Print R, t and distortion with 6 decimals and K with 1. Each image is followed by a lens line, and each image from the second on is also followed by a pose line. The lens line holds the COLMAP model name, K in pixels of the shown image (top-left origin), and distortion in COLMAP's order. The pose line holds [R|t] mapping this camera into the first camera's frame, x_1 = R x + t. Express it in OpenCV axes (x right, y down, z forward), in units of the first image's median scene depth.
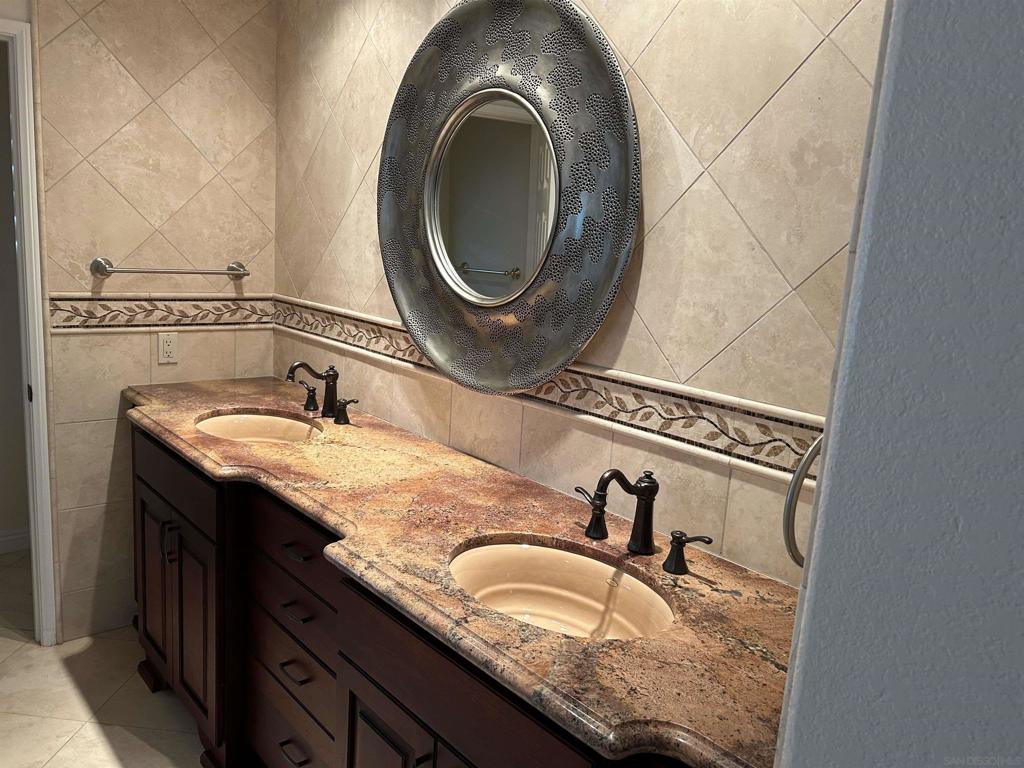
lens RADIAL K [[769.7, 0, 512.0], [0, 769.7, 385.1], [0, 0, 1]] dist [0.051441, -0.056927]
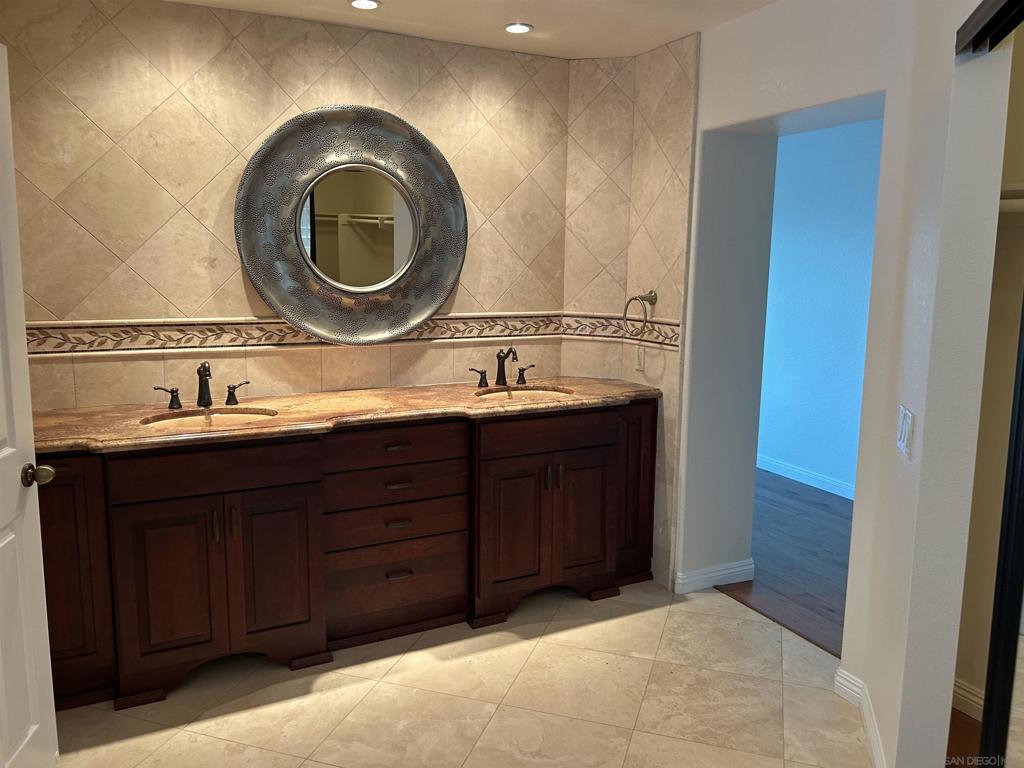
lens RADIAL K [[769.7, 0, 513.1], [0, 769.7, 381.7], [0, 0, 1]] dist [0.051441, -0.056927]
pose [[0.247587, -0.216195, 0.944437, -1.668332], [0.182960, 0.967680, 0.173552, -0.156790], [-0.951434, 0.129824, 0.279140, 0.272646]]
